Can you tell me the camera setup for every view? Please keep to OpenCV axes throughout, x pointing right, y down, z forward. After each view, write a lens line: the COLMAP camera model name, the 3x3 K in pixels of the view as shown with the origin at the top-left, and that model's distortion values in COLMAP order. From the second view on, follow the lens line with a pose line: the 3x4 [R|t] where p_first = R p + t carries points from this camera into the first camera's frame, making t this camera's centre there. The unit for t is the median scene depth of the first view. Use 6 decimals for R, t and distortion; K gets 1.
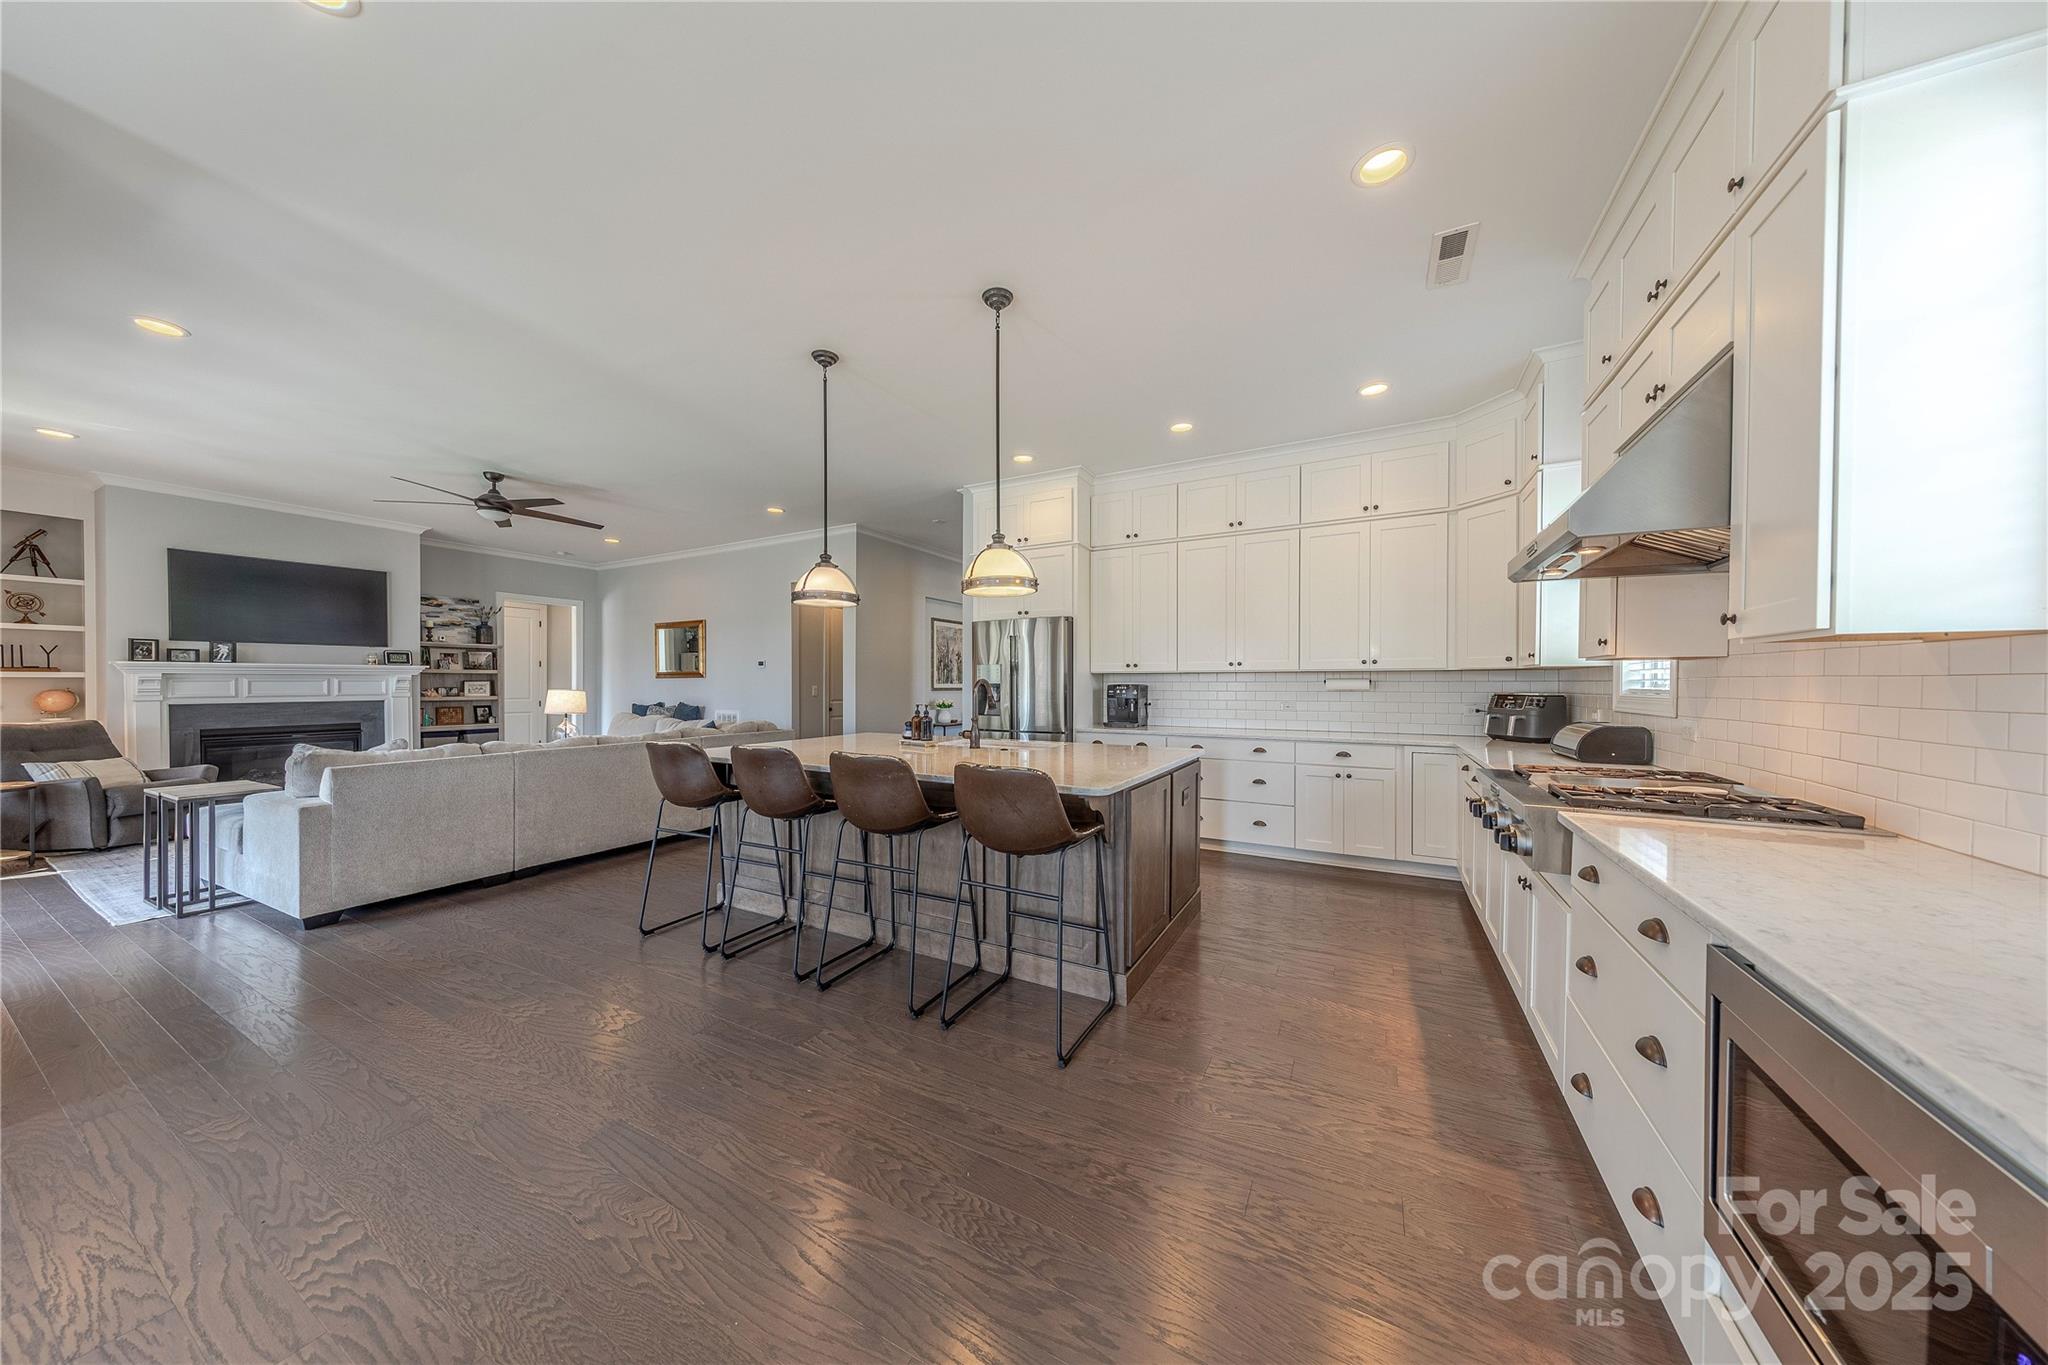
lens RADIAL K [[647.3, 0, 1024.7], [0, 647.3, 687.6], [0, 0, 1]] dist [0.005864, -0.000105]
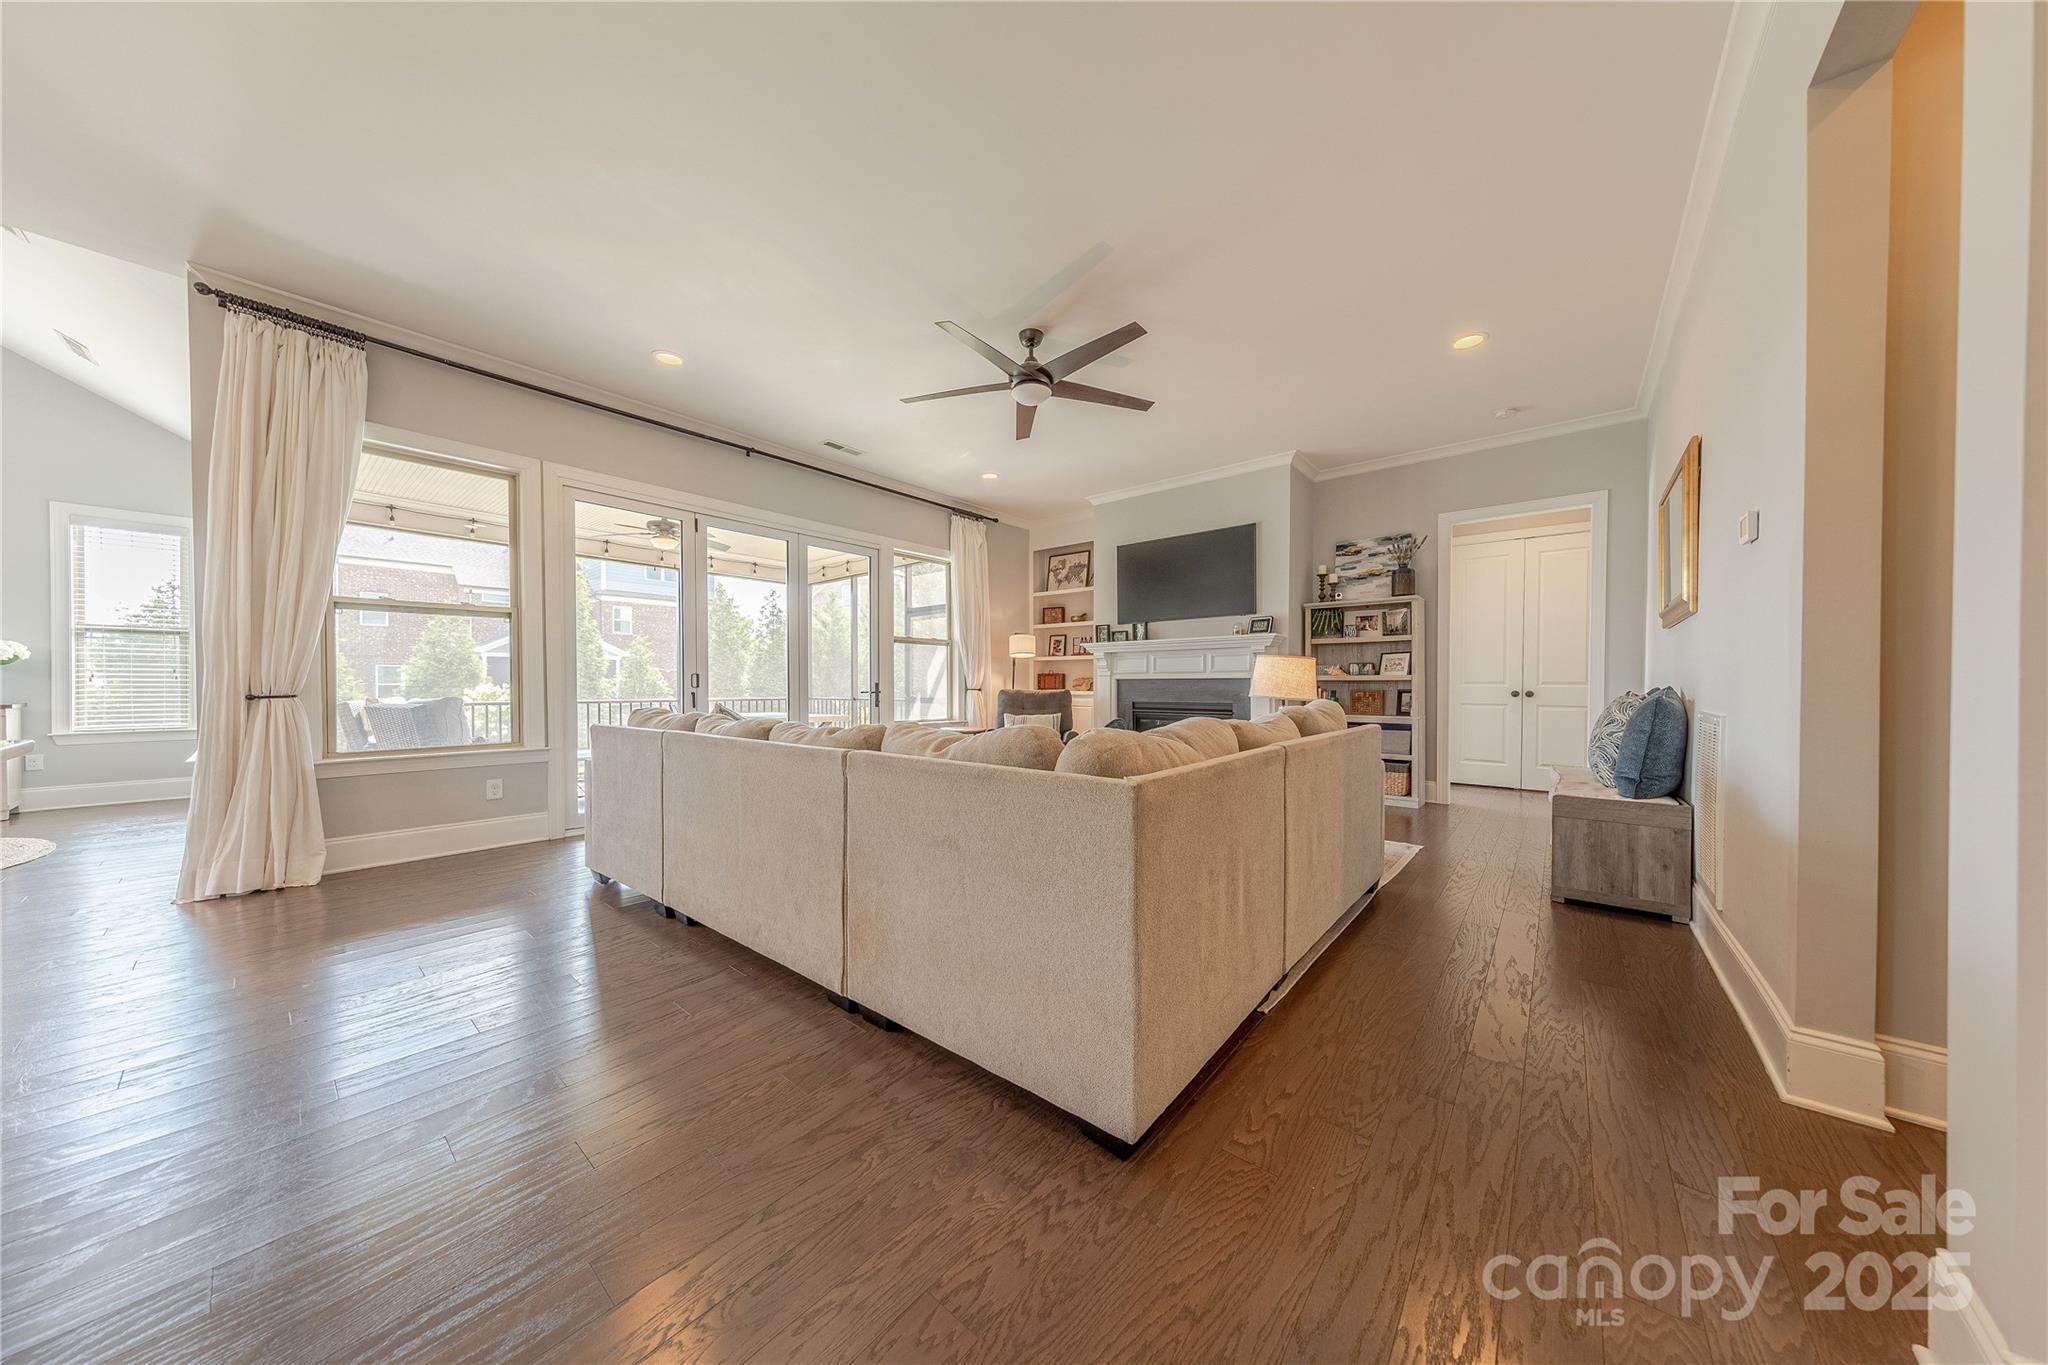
lens RADIAL K [[647.3, 0, 1022.0], [0, 647.3, 684.3], [0, 0, 1]] dist [0.005864, -0.000105]
pose [[-0.207351, -0.003087, -0.978262, -0.139183], [-0.007881, 0.999968, -0.001485, 0.038255], [0.978235, 0.007401, -0.207368, 1.078680]]
